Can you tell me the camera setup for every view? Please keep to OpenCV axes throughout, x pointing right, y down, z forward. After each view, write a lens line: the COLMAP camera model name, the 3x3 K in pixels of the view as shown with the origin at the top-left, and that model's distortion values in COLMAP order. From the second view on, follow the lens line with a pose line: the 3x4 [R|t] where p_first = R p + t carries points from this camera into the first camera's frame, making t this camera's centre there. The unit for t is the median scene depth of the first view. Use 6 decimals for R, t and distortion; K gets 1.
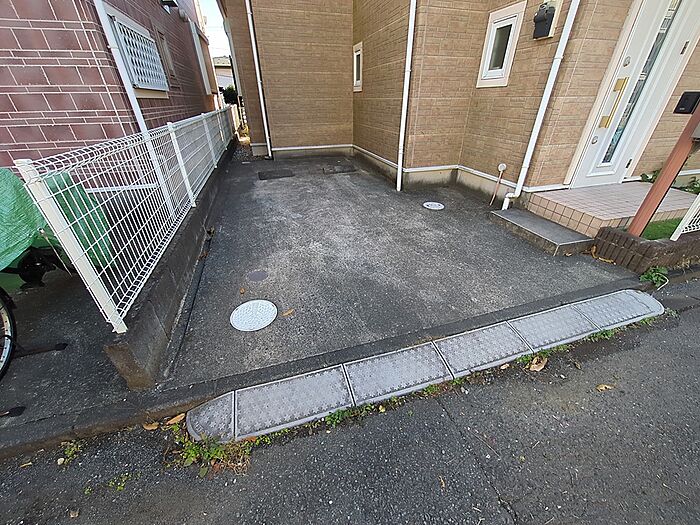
lens RADIAL K [[276.4, 0, 349.6], [0, 276.4, 262.8], [0, 0, 1]] dist [-0.001177, -0.000569]
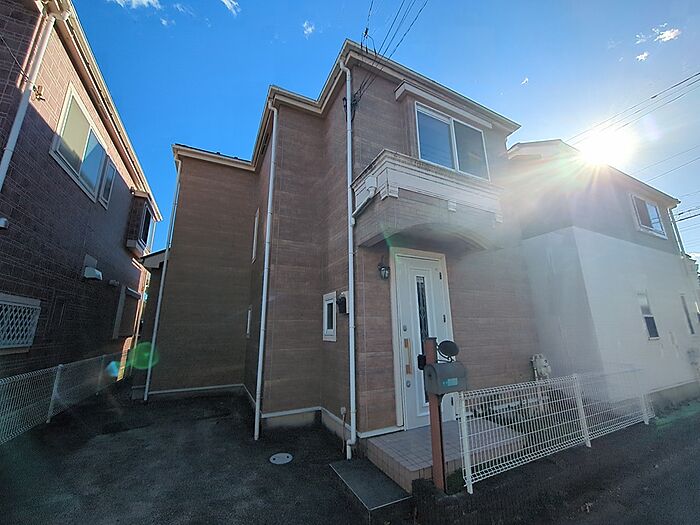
lens RADIAL K [[276.4, 0, 350.6], [0, 276.4, 263.9], [0, 0, 1]] dist [-0.001177, -0.000569]
pose [[0.984801, 0.034965, 0.170130, 0.363503], [0.093153, 0.720401, -0.687273, -0.022253], [-0.146592, 0.692675, 0.706195, -0.127109]]
